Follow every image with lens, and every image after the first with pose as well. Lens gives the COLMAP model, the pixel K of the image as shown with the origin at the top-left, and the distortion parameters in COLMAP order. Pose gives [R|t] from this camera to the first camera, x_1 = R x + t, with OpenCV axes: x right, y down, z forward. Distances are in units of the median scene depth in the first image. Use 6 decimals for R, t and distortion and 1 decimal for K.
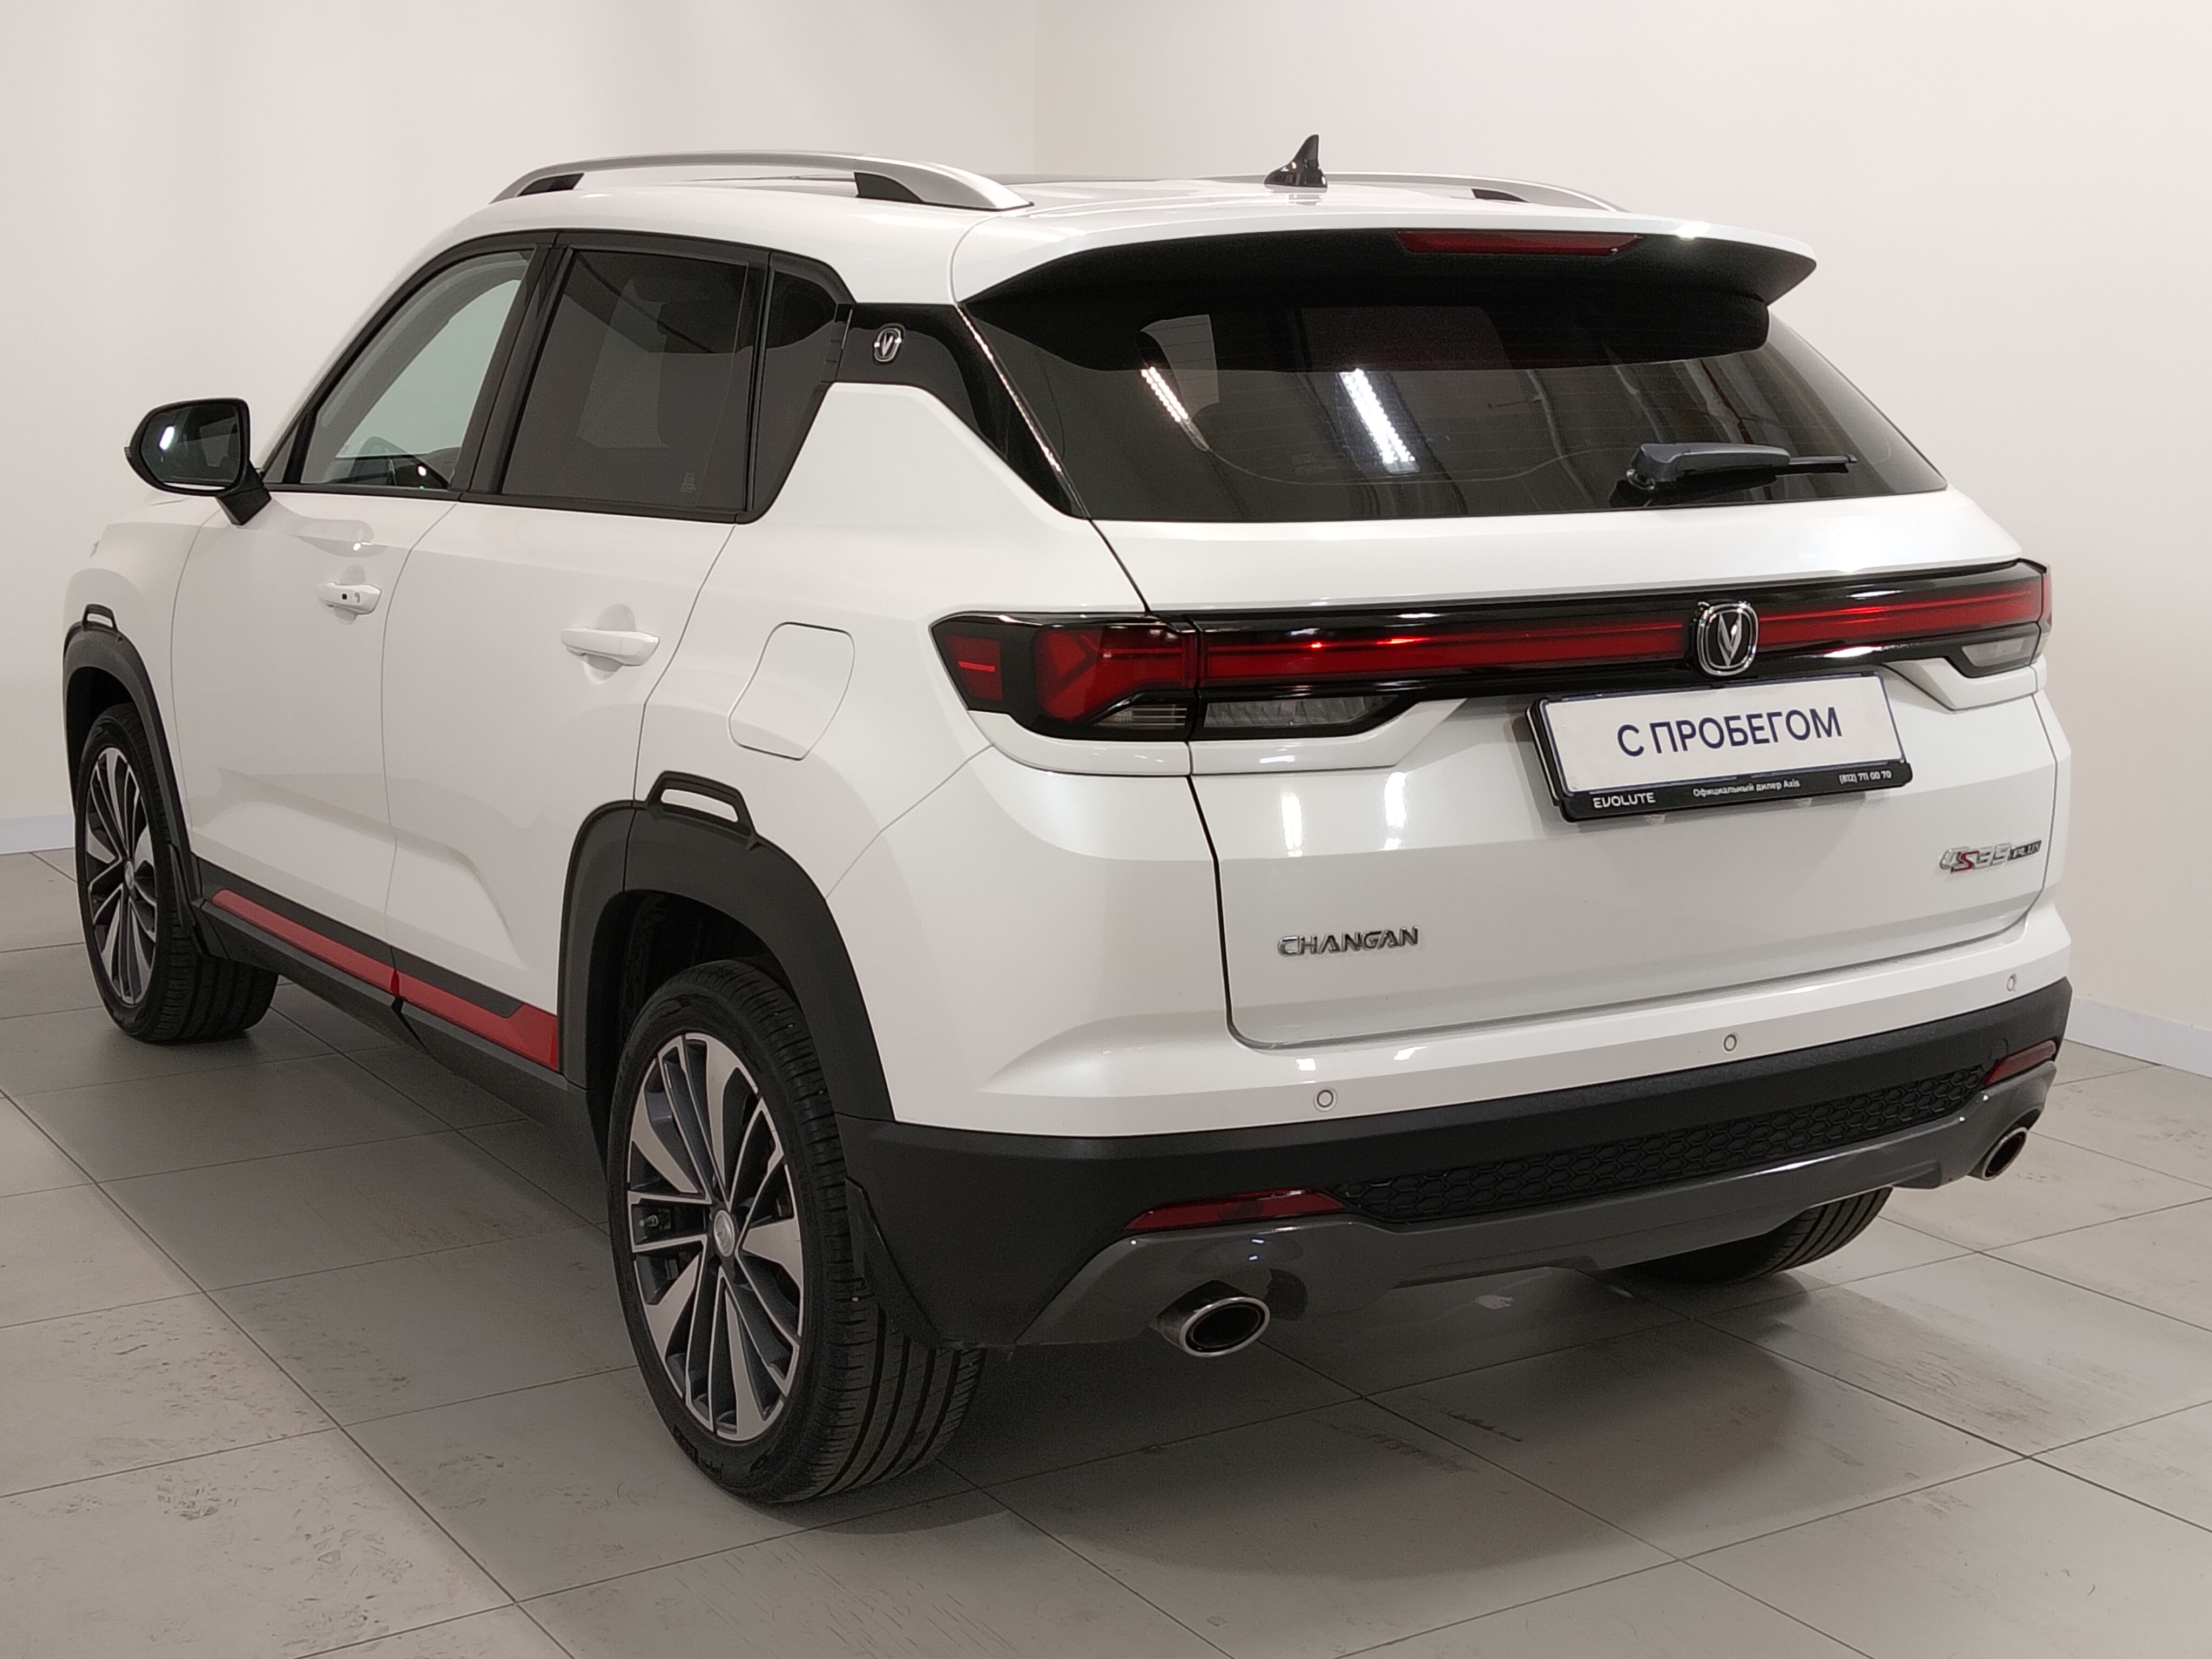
lens RADIAL K [[2915.7, 0, 1114.4], [0, 2915.7, 839.8], [0, 0, 1]] dist [-0.044665, 0.000000]
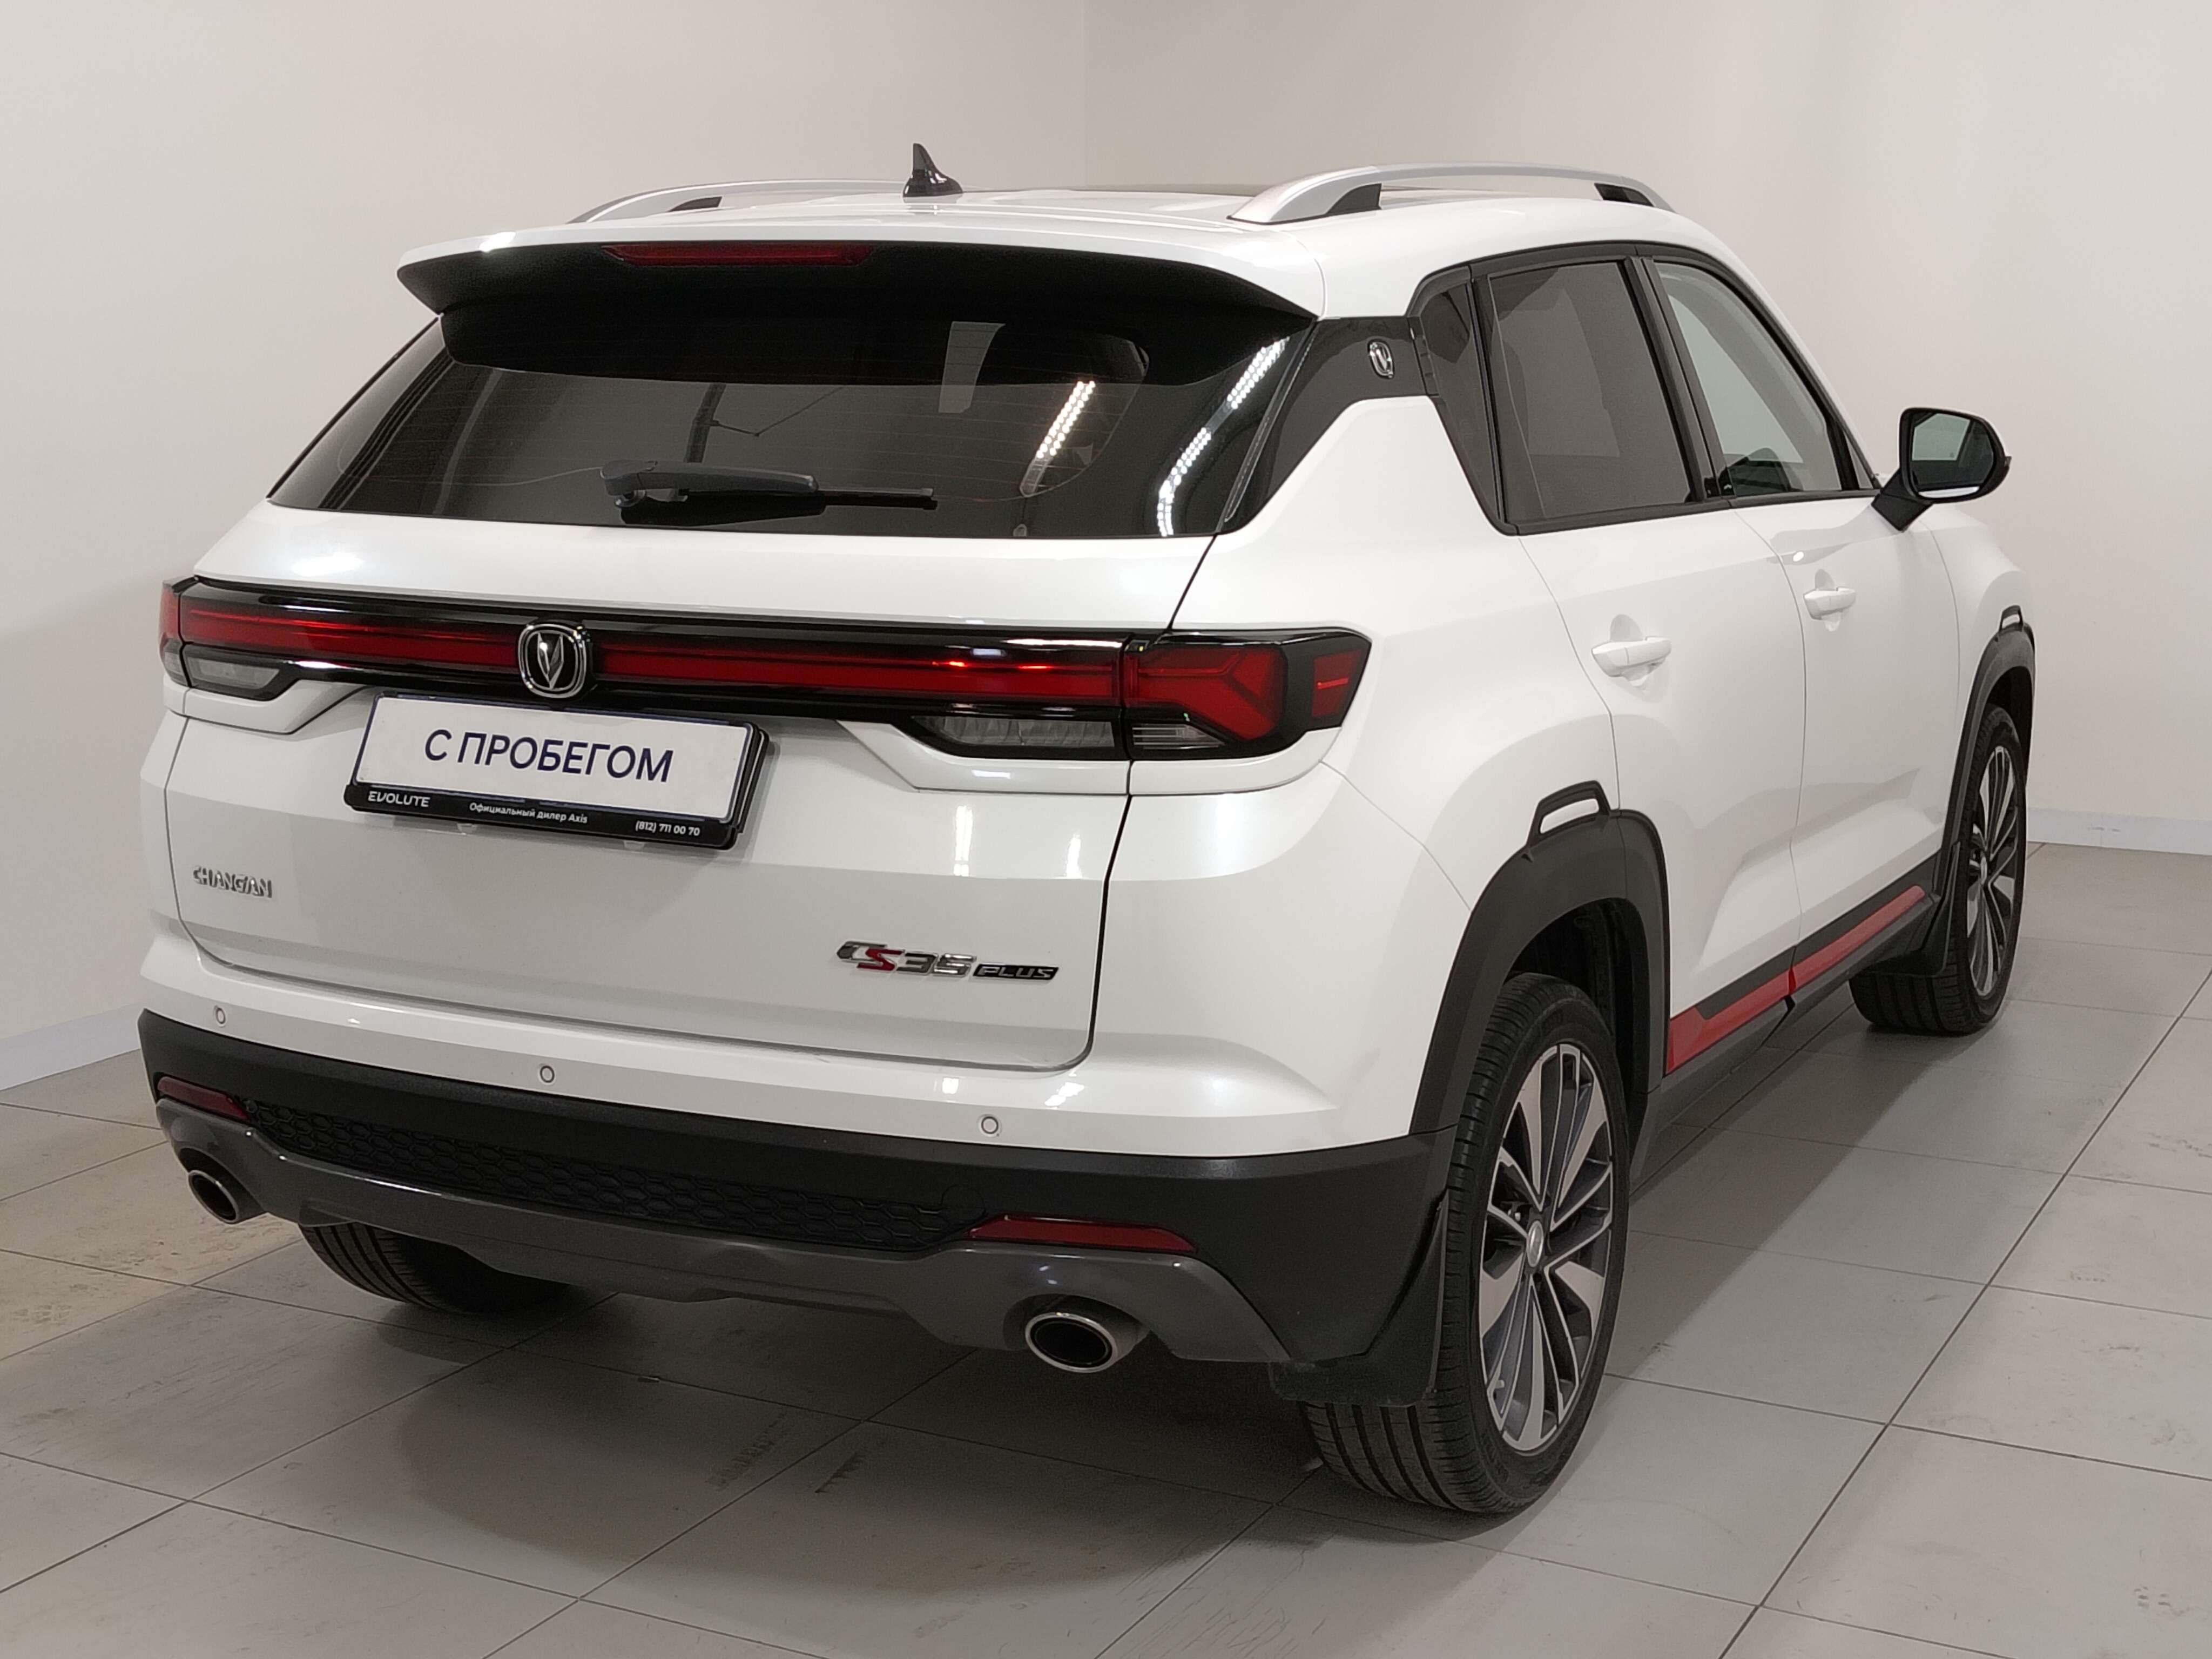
lens RADIAL K [[2915.7, 0, 1122.7], [0, 2915.7, 823.1], [0, 0, 1]] dist [-0.044665, 0.000000]
pose [[0.565818, 0.153705, -0.810077, 1.096682], [-0.156556, 0.984626, 0.077473, -0.118618], [0.809531, 0.082987, 0.581183, 0.581134]]
